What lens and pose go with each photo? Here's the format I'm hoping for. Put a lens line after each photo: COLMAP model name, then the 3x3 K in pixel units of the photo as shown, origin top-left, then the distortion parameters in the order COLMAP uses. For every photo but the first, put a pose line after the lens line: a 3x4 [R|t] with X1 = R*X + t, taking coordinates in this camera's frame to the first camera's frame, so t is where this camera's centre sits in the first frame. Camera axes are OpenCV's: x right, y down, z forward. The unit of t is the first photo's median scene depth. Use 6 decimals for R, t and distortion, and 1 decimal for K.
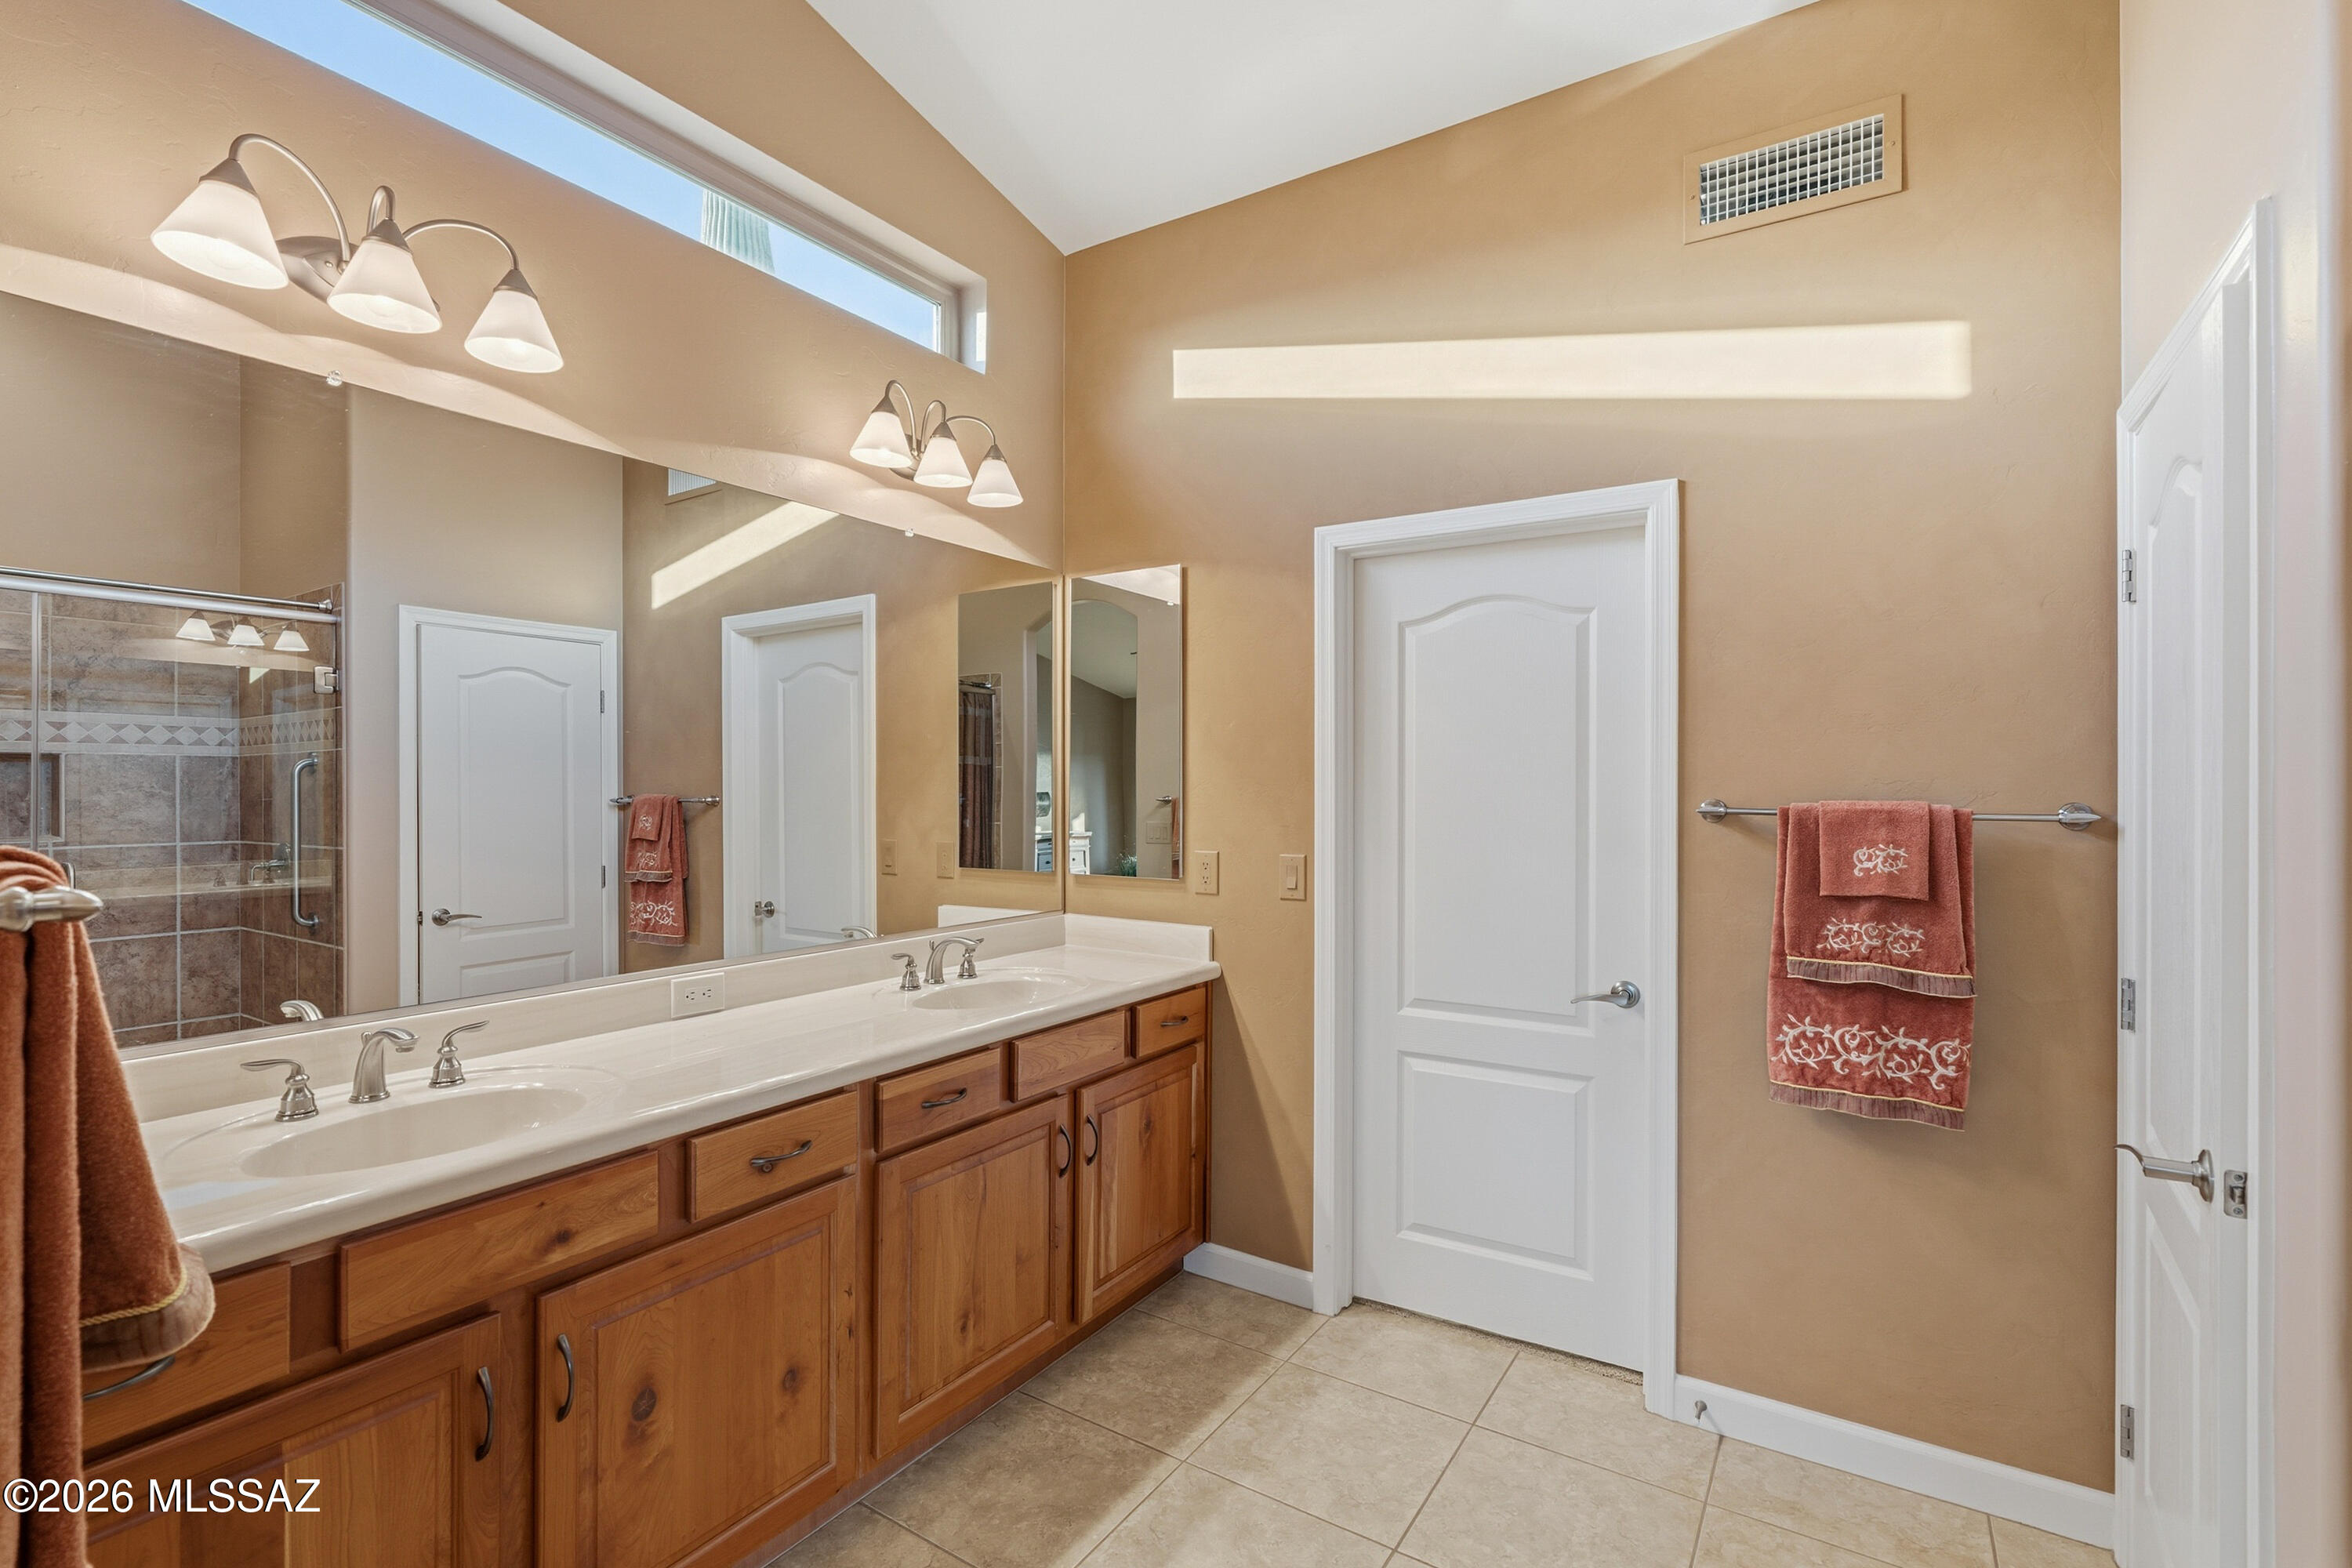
lens RADIAL K [[1084.6, 0, 1176.0], [0, 1084.6, 784.0], [0, 0, 1]] dist [0.003330, 0.001009]
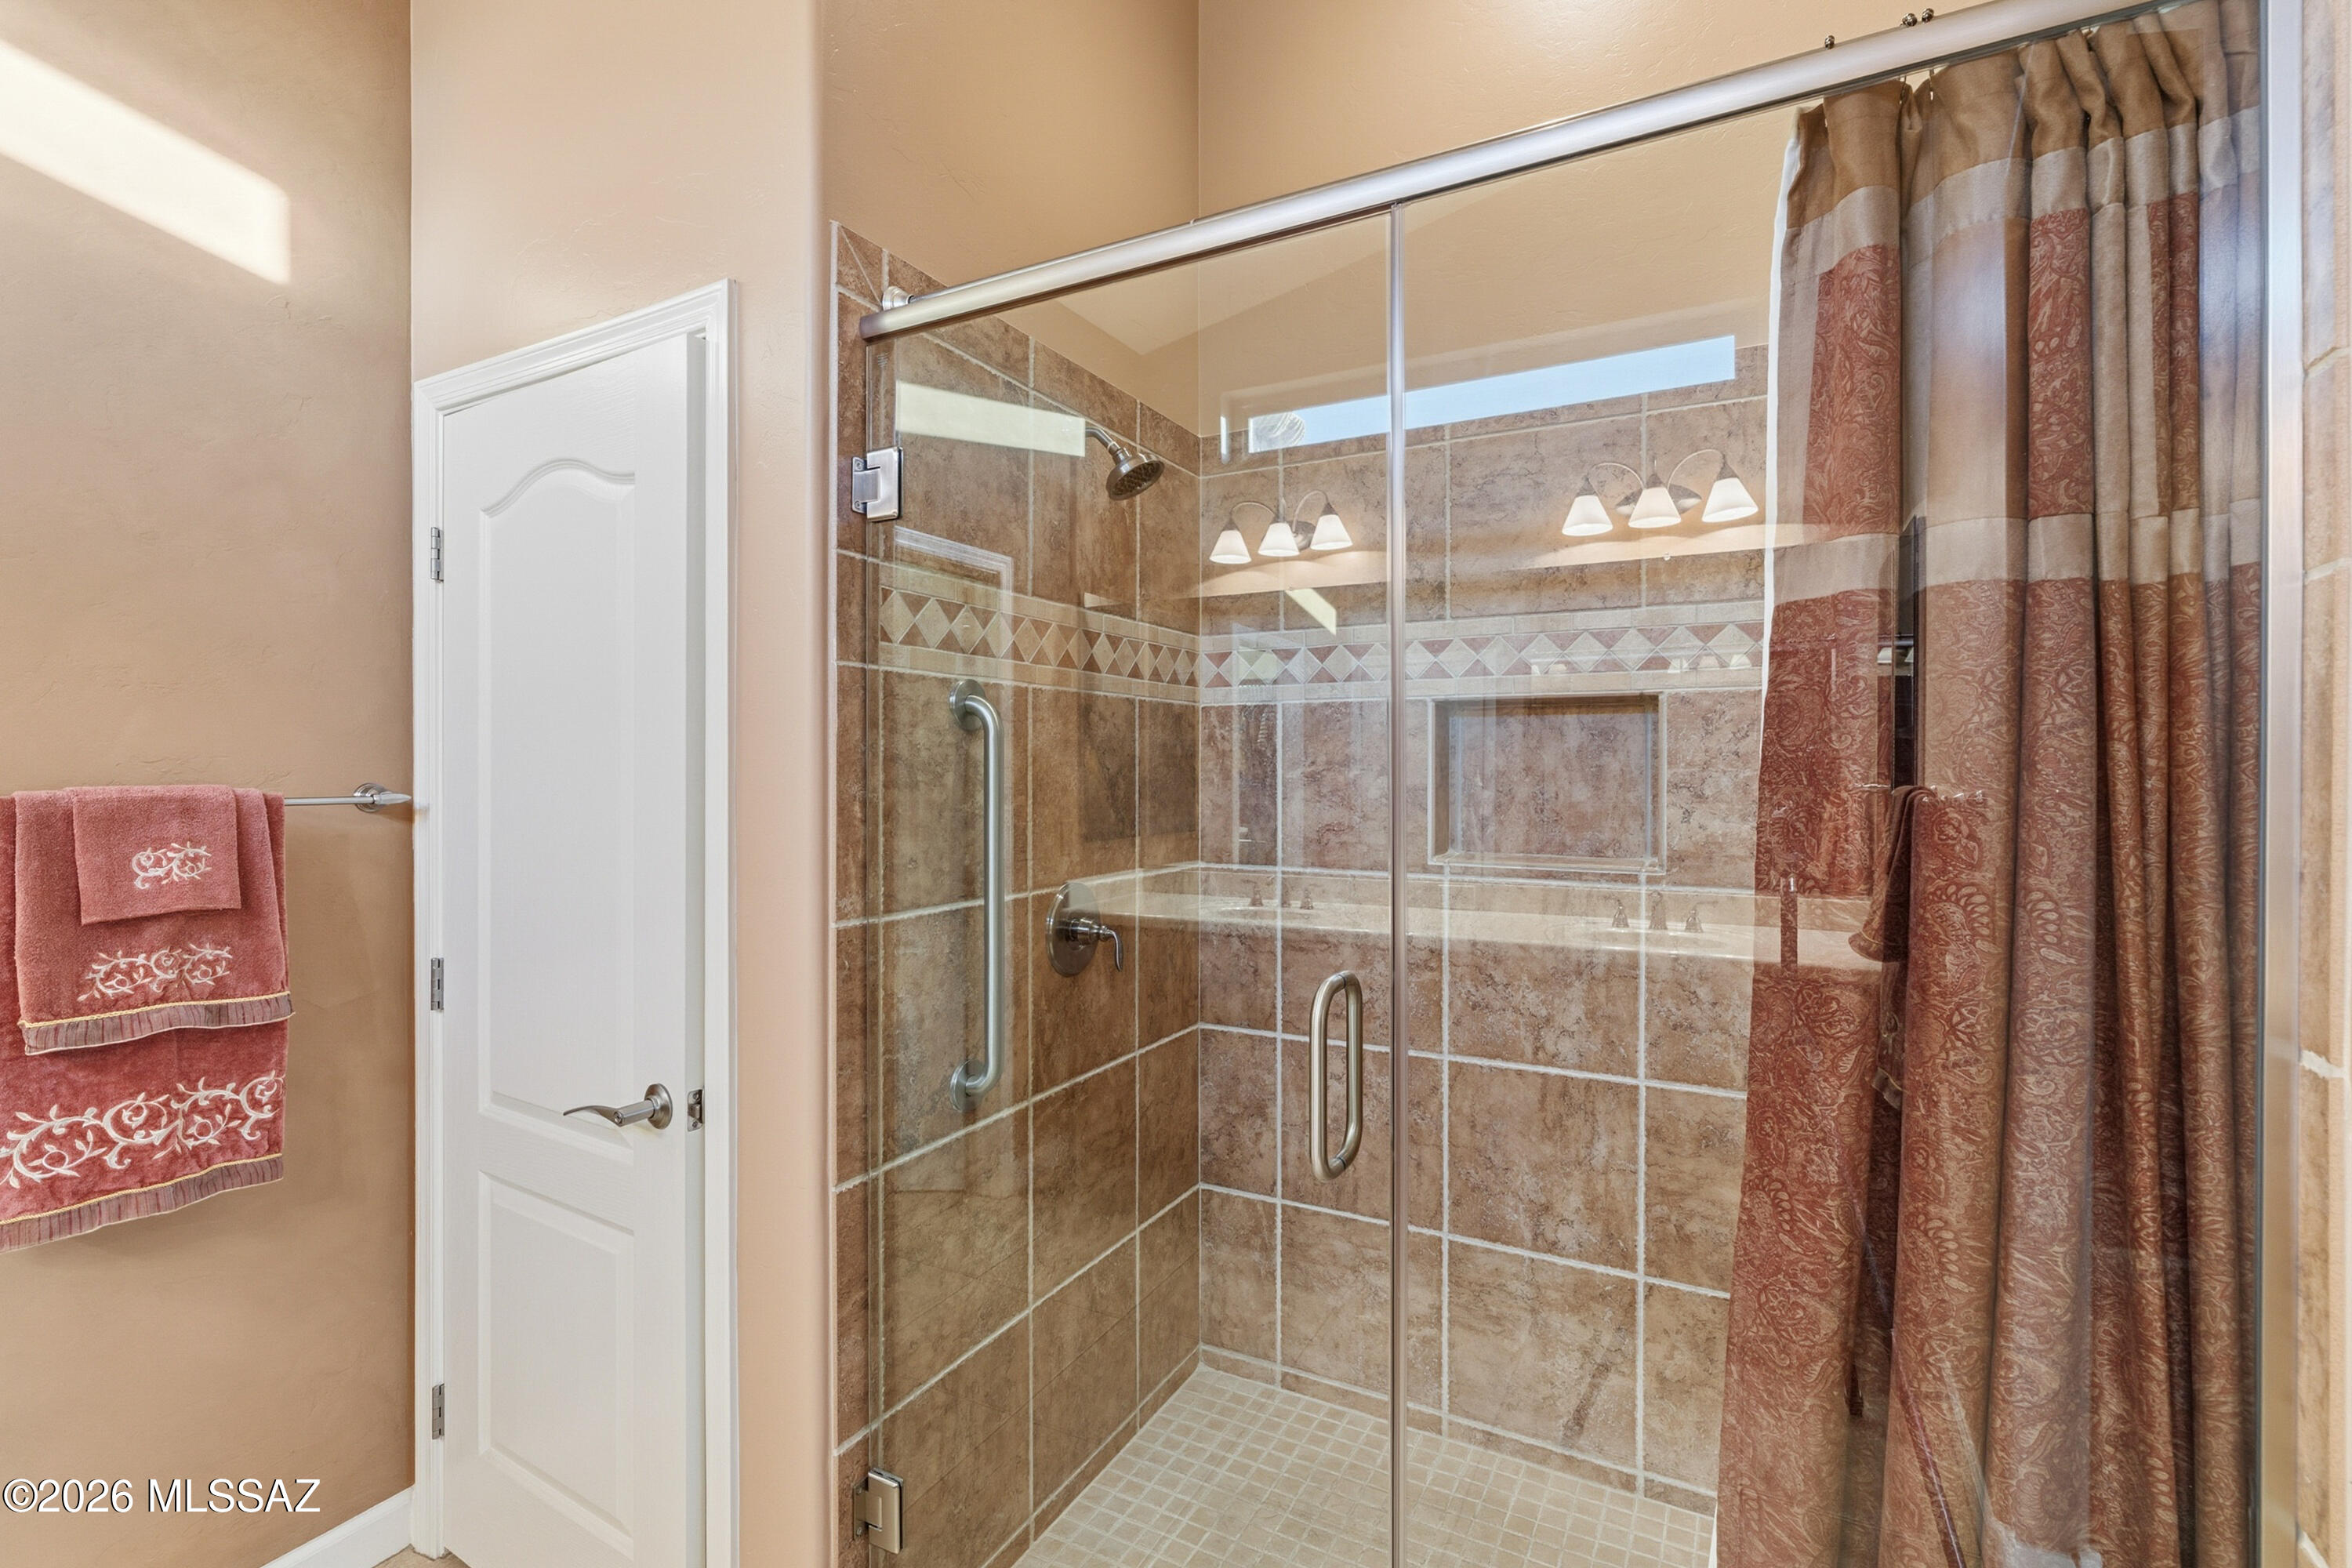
lens RADIAL K [[1084.6, 0, 1176.0], [0, 1084.6, 784.0], [0, 0, 1]] dist [0.003330, 0.001009]
pose [[-0.066643, -0.016733, 0.997637, -0.145451], [0.001662, 0.999856, 0.016881, 0.003328], [-0.997775, 0.002783, -0.066606, 0.360828]]
